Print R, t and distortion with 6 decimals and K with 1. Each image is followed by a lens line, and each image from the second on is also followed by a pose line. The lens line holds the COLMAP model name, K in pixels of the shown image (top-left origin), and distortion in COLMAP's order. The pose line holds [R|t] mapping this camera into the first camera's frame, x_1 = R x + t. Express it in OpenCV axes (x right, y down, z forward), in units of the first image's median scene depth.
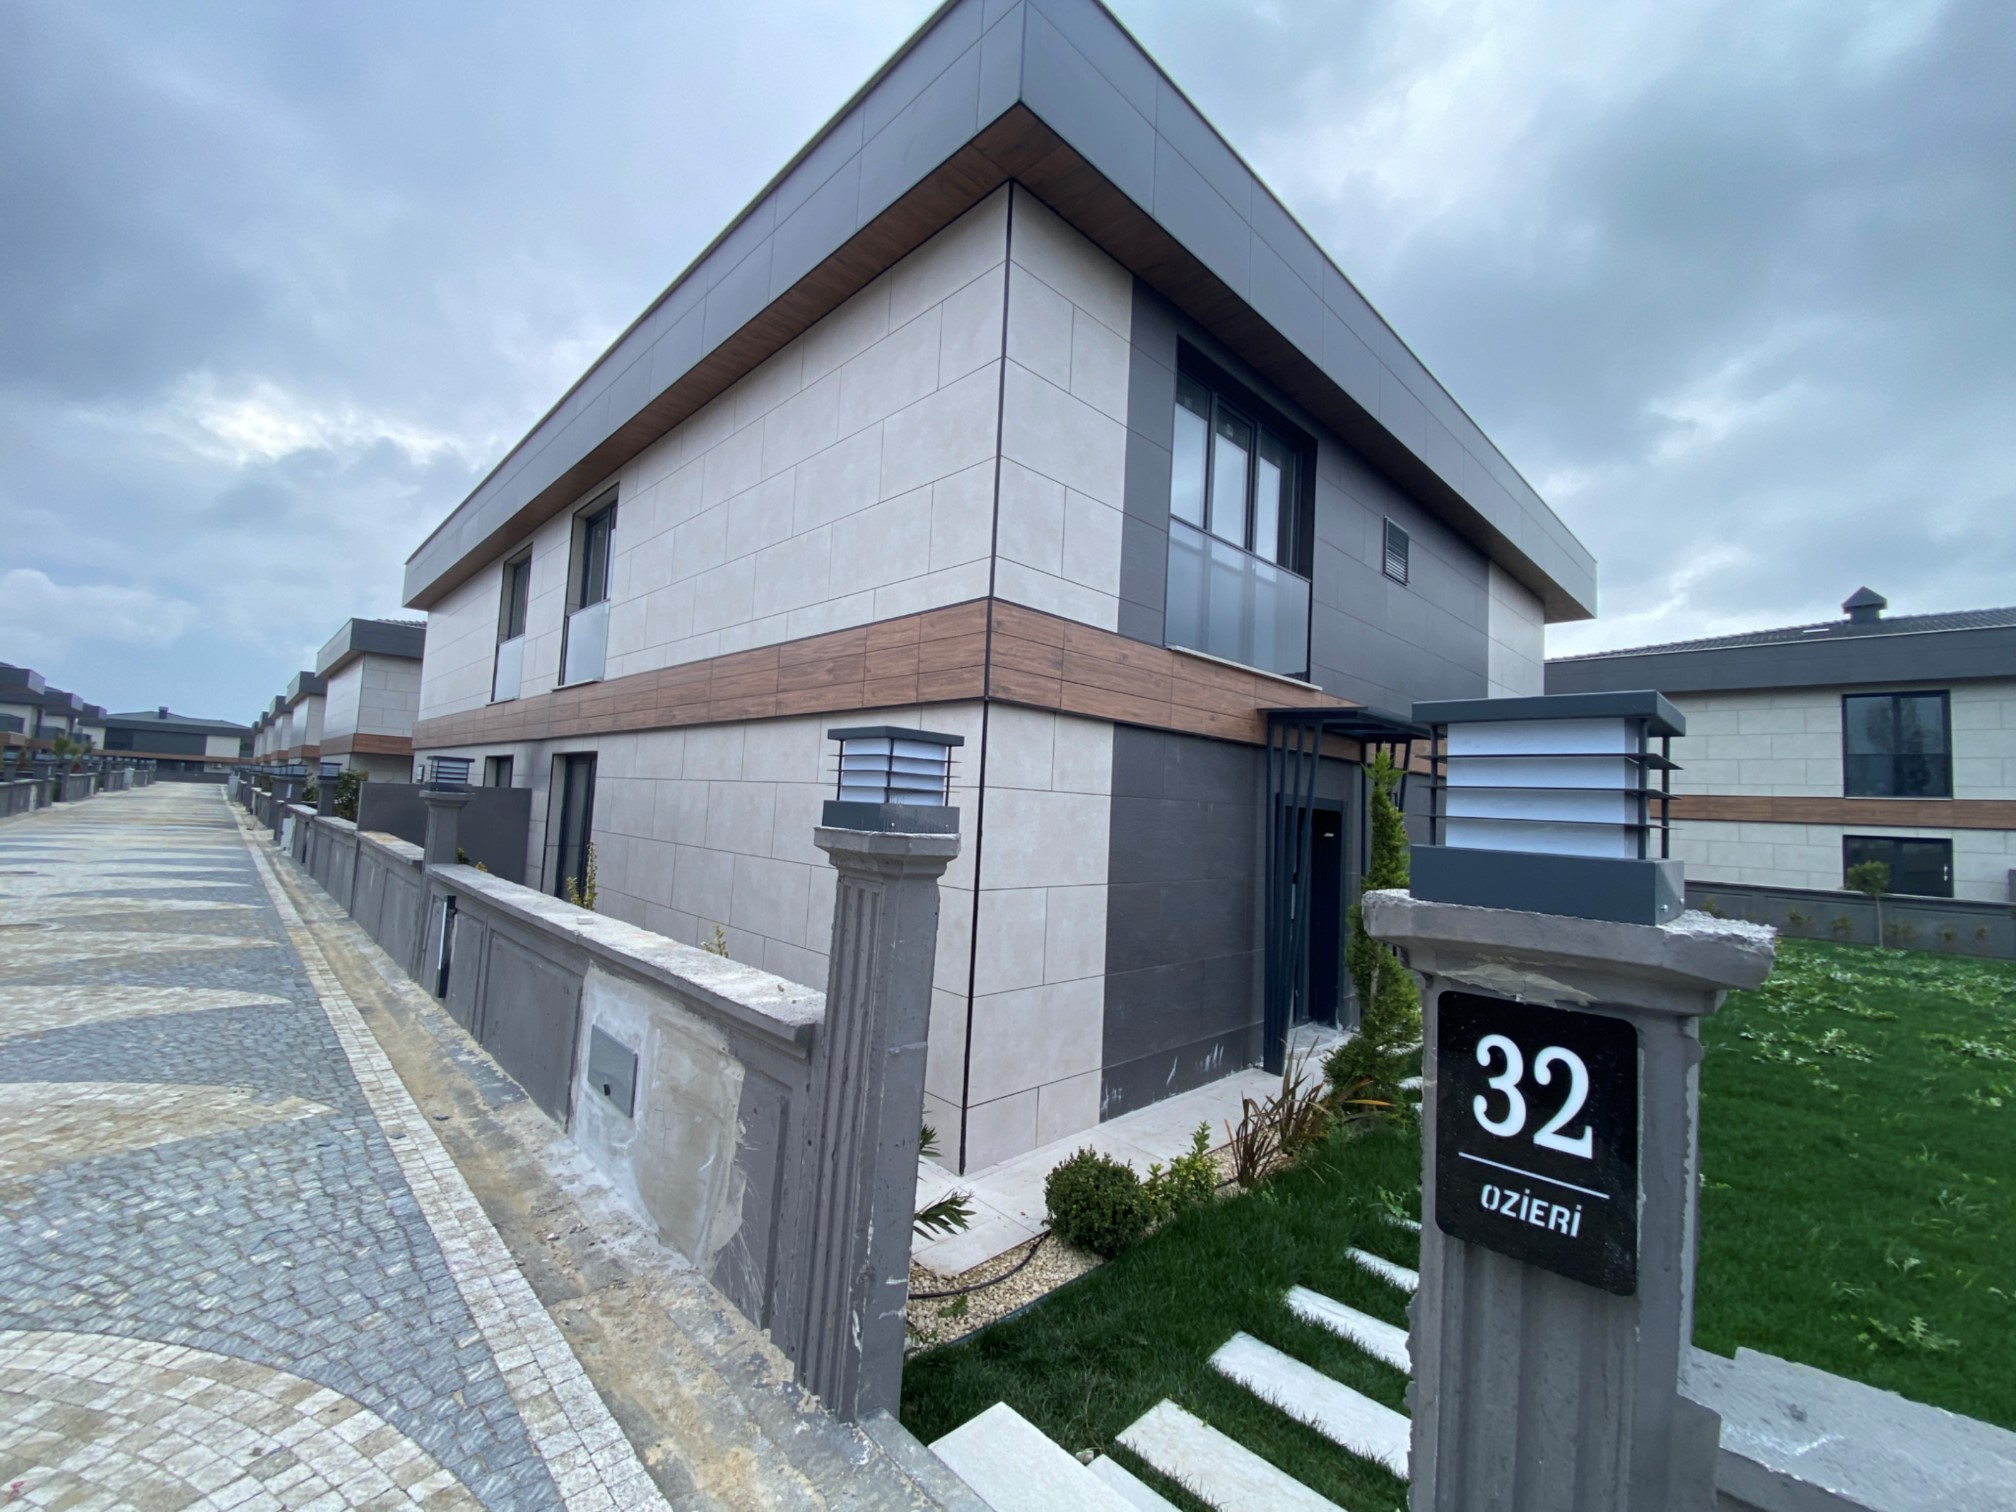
lens RADIAL K [[832.1, 0, 1008.0], [0, 832.1, 756.0], [0, 0, 1]] dist [-0.001238, -0.000405]
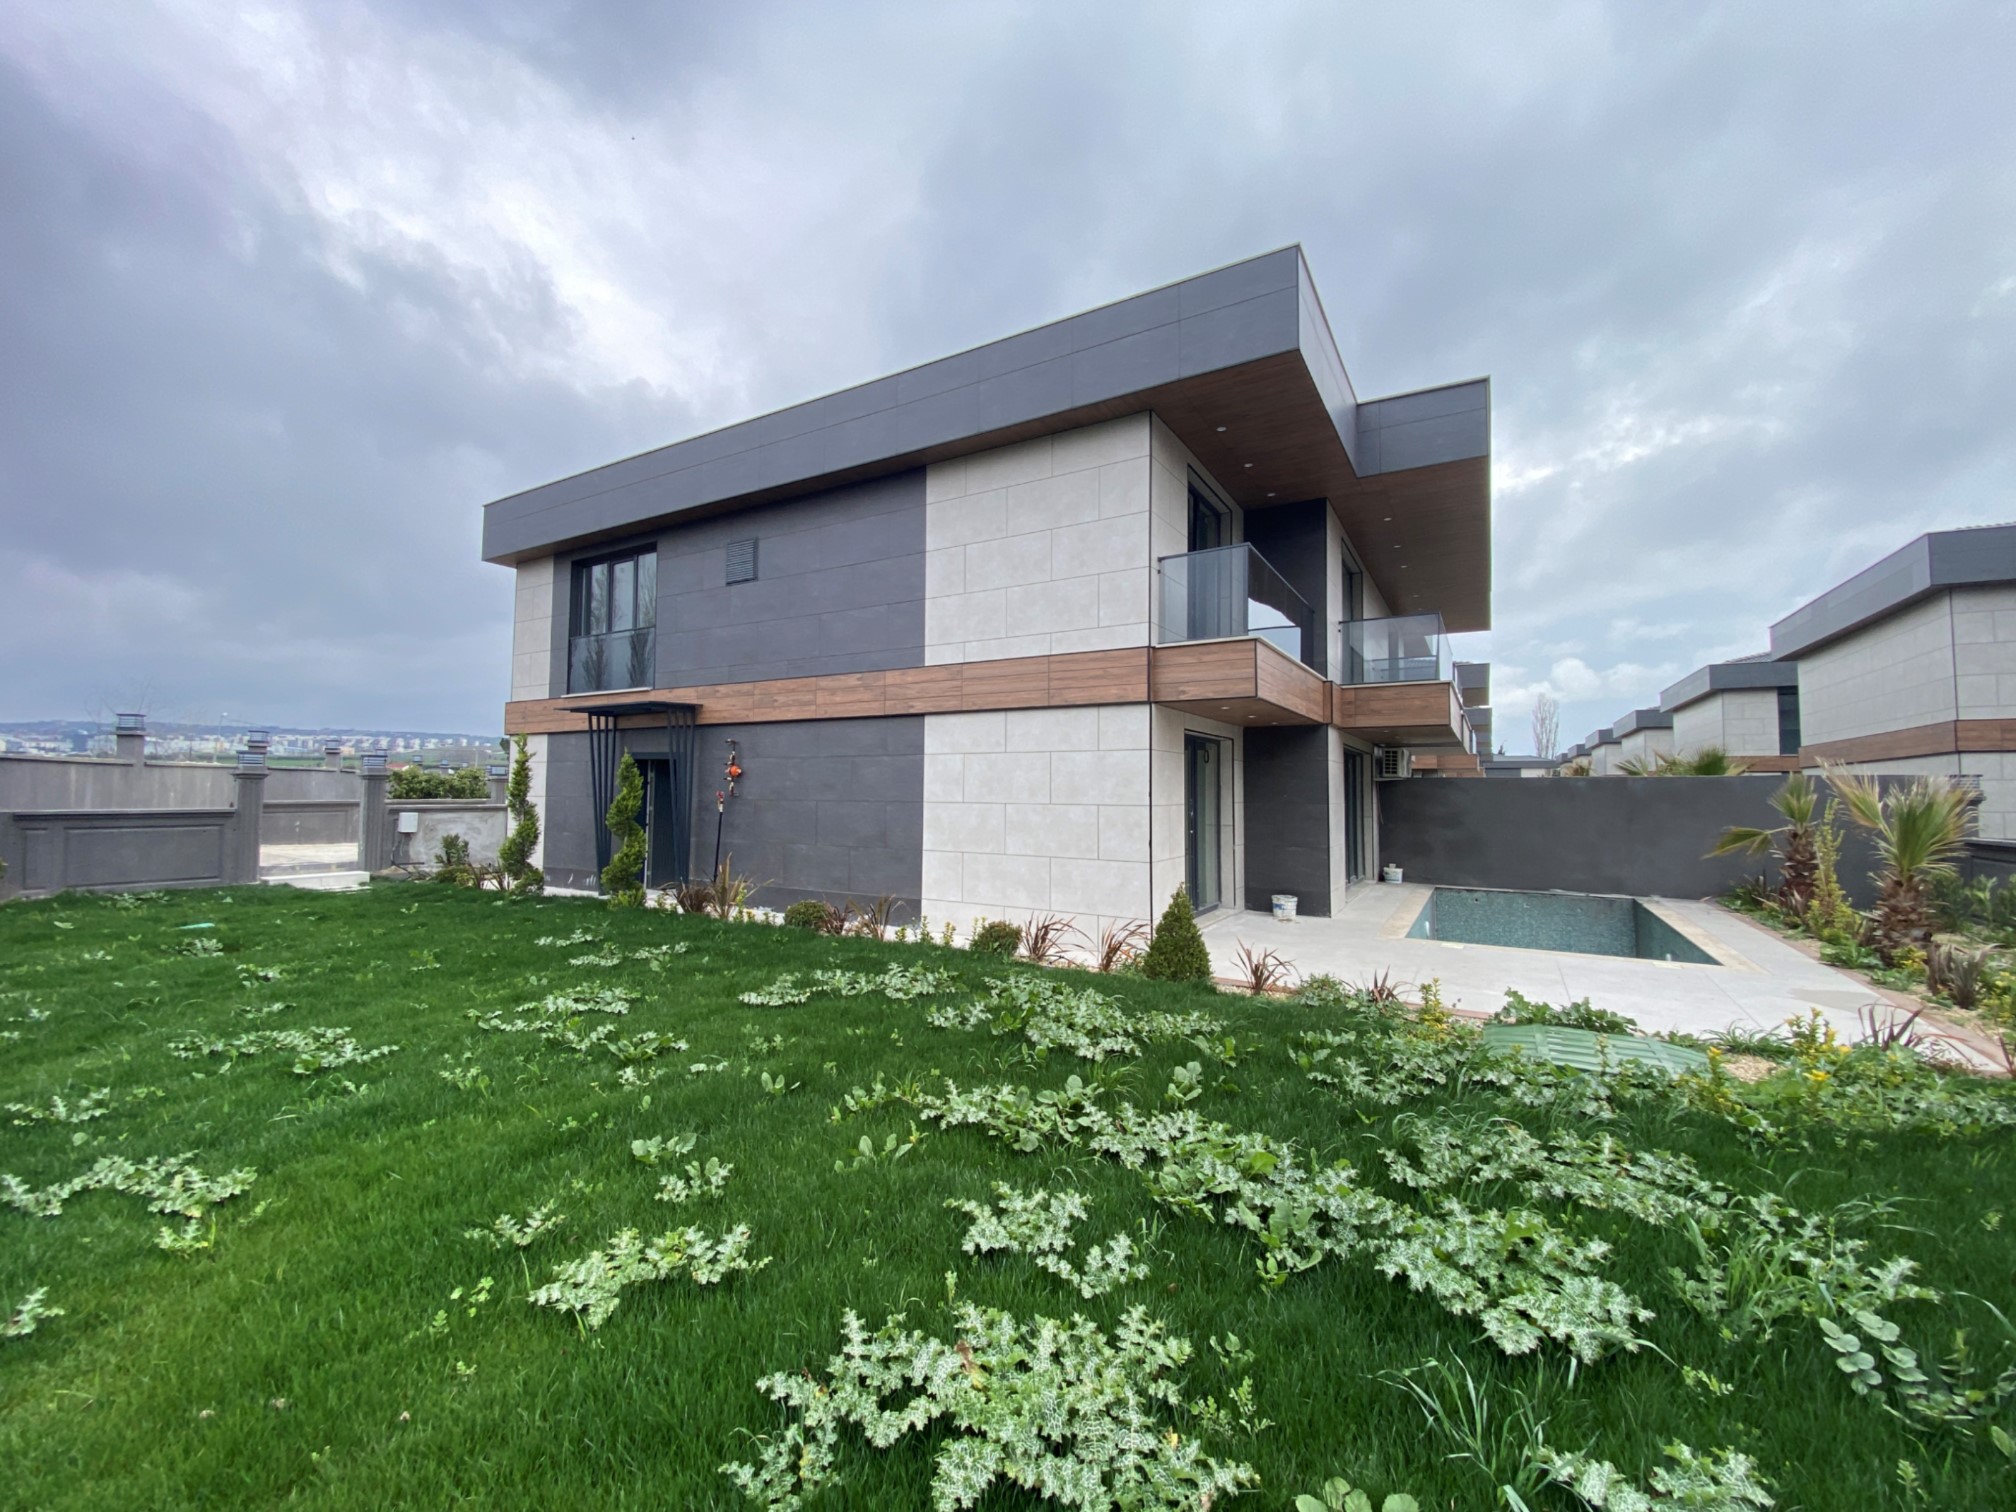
lens RADIAL K [[830.4, 0, 1008.0], [0, 830.4, 756.0], [0, 0, 1]] dist [0.022529, -0.022607]
pose [[0.263132, -0.084430, -0.961058, 2.953802], [0.066007, 0.995405, -0.069375, 0.299332], [0.962499, -0.045182, 0.267496, 1.673824]]
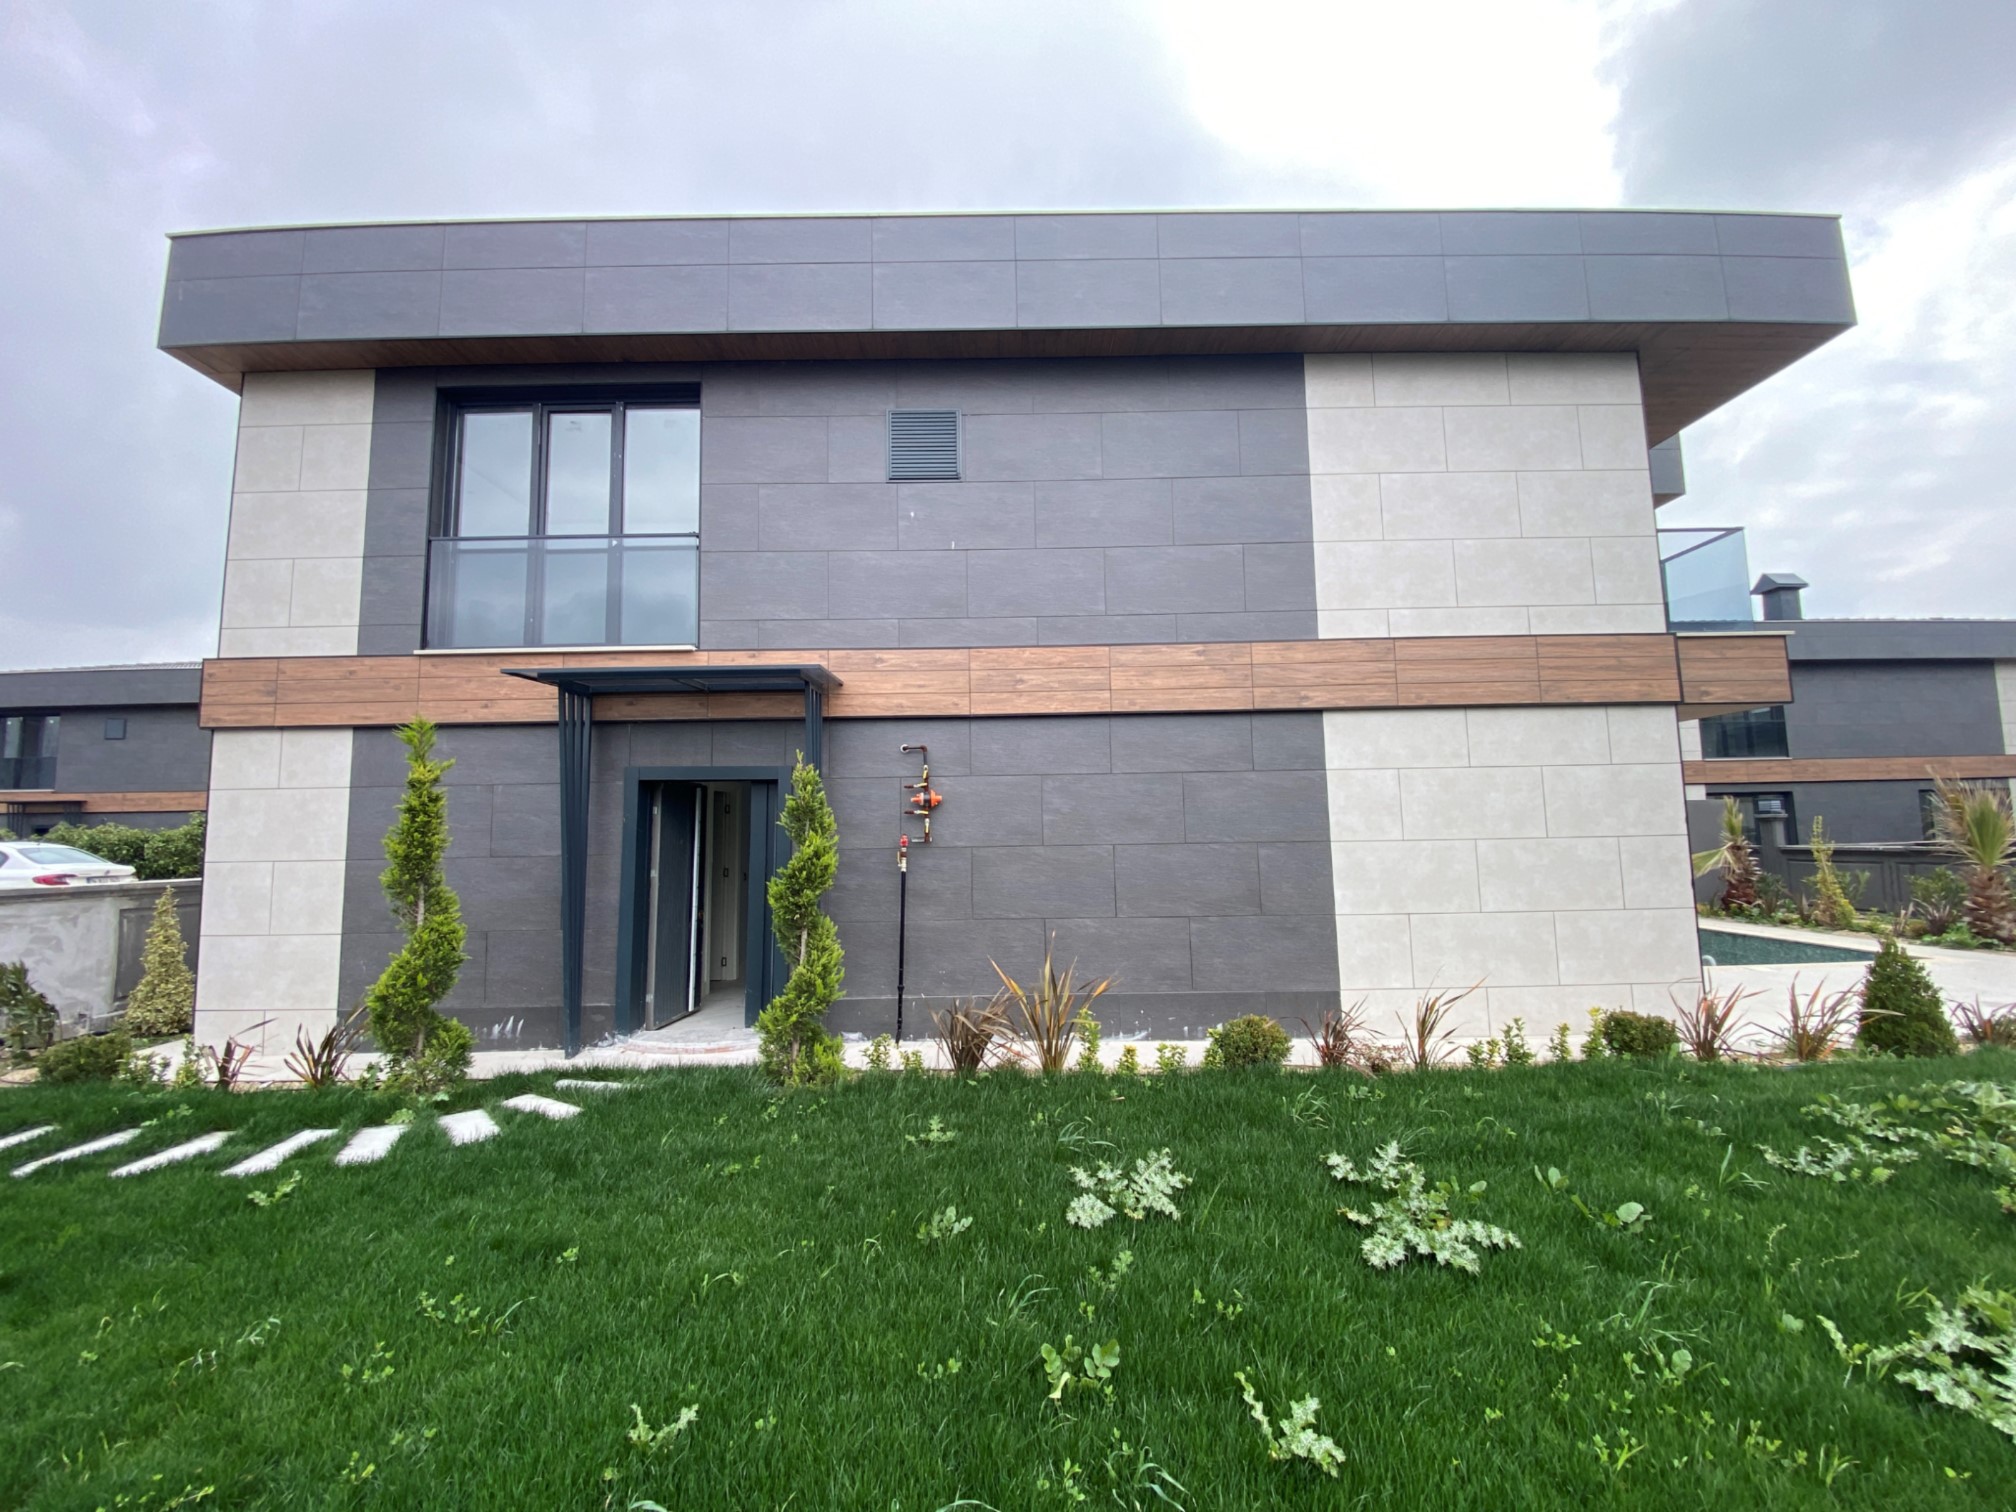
lens RADIAL K [[830.4, 0, 1008.0], [0, 830.4, 756.0], [0, 0, 1]] dist [0.022529, -0.022607]
pose [[0.718954, -0.122188, -0.684233, 1.658175], [0.094556, 0.992469, -0.077878, 0.188575], [0.688596, -0.008708, 0.725093, 0.772684]]
